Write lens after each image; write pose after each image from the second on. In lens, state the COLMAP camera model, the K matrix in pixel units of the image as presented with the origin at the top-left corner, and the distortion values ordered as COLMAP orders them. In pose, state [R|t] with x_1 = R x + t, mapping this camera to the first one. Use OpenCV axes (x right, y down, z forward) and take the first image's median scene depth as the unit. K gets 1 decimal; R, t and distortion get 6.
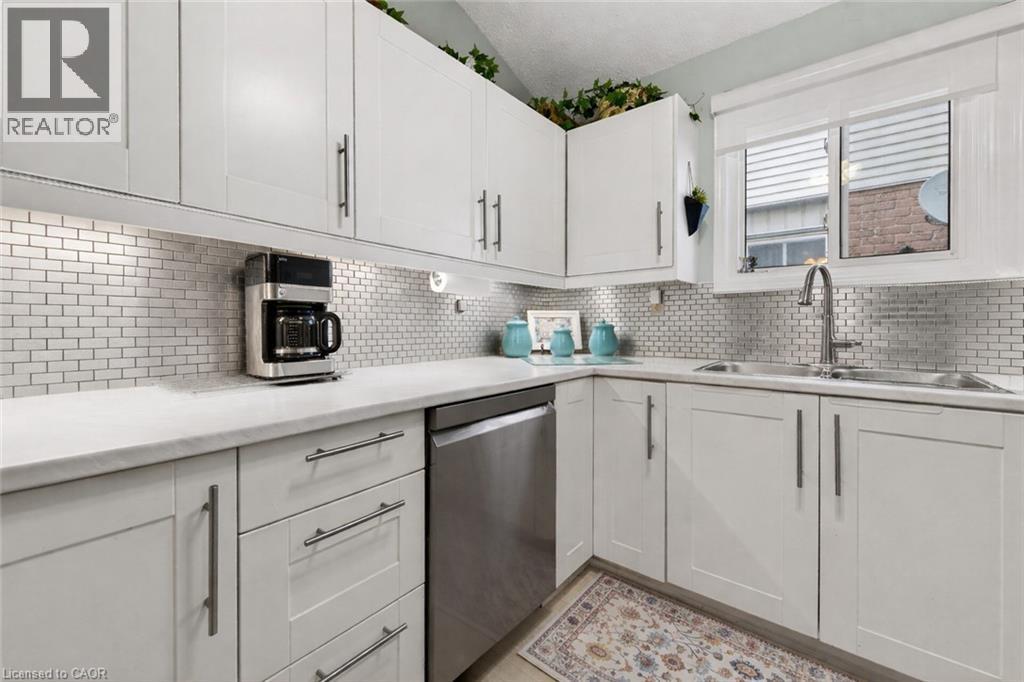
lens RADIAL K [[410.5, 0, 515.2], [0, 410.5, 326.4], [0, 0, 1]] dist [0.010943, 0.000284]
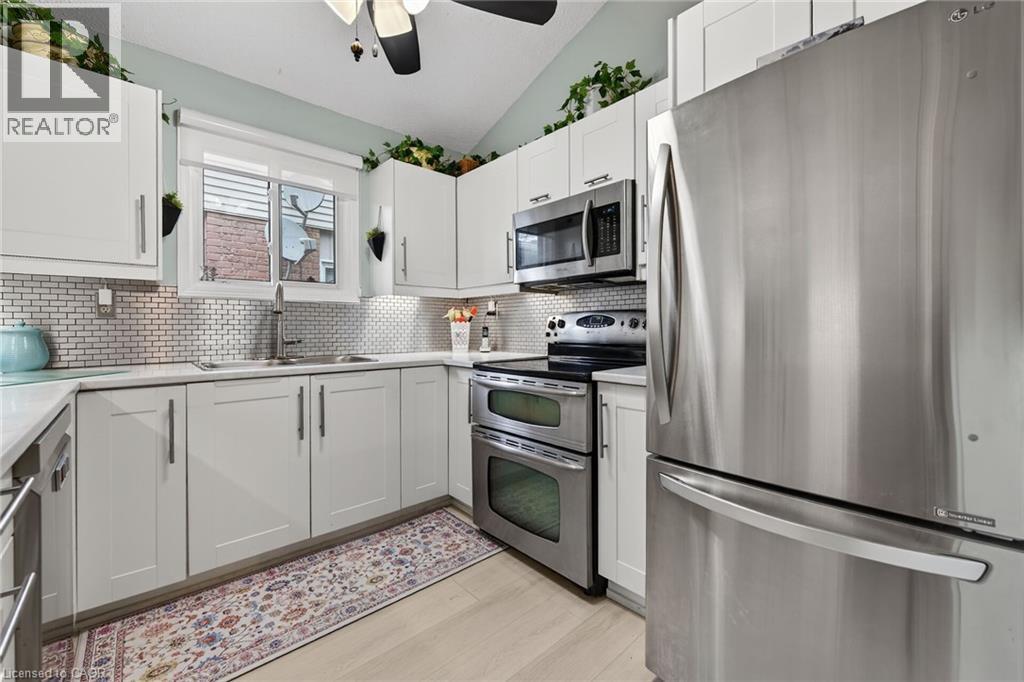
lens RADIAL K [[410.5, 0, 512.1], [0, 410.5, 331.8], [0, 0, 1]] dist [0.010943, 0.000284]
pose [[0.152393, -0.008356, 0.988285, -0.540875], [0.007857, 0.999943, 0.007243, 0.004395], [-0.988289, 0.006661, 0.152450, 0.039826]]
